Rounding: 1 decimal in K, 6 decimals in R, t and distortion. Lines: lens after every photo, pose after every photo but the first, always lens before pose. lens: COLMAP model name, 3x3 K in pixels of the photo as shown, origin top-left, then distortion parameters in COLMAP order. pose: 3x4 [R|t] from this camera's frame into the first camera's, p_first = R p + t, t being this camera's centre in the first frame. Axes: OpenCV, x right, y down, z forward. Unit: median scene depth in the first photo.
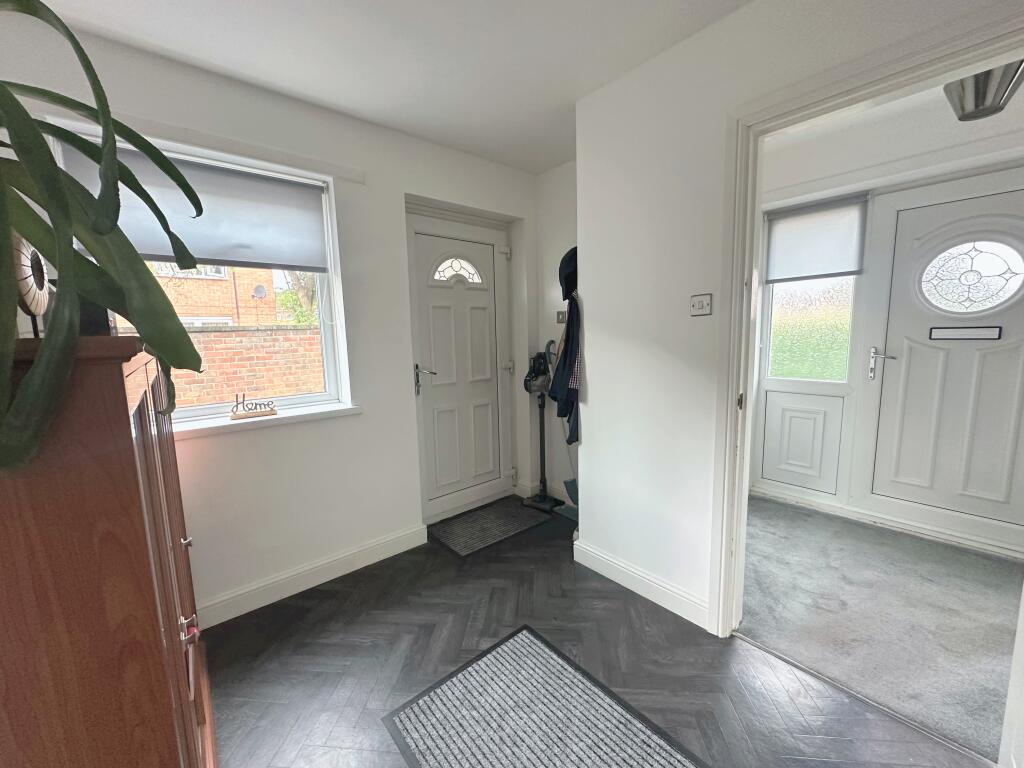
lens RADIAL K [[406.7, 0, 511.9], [0, 406.7, 382.6], [0, 0, 1]] dist [-0.001517, -0.000433]
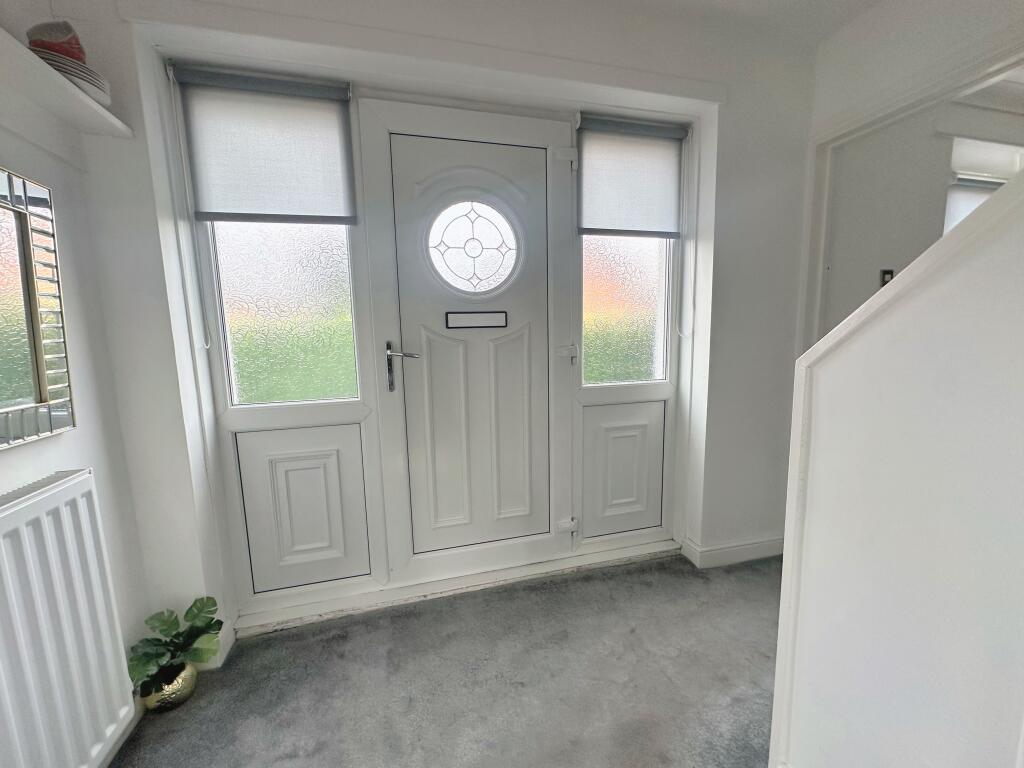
lens RADIAL K [[406.7, 0, 509.8], [0, 406.7, 386.0], [0, 0, 1]] dist [-0.001517, -0.000433]
pose [[0.429778, -0.103564, 0.896976, 0.386086], [0.128502, 0.990304, 0.052769, -0.026217], [-0.893744, 0.092584, 0.438919, 0.551000]]
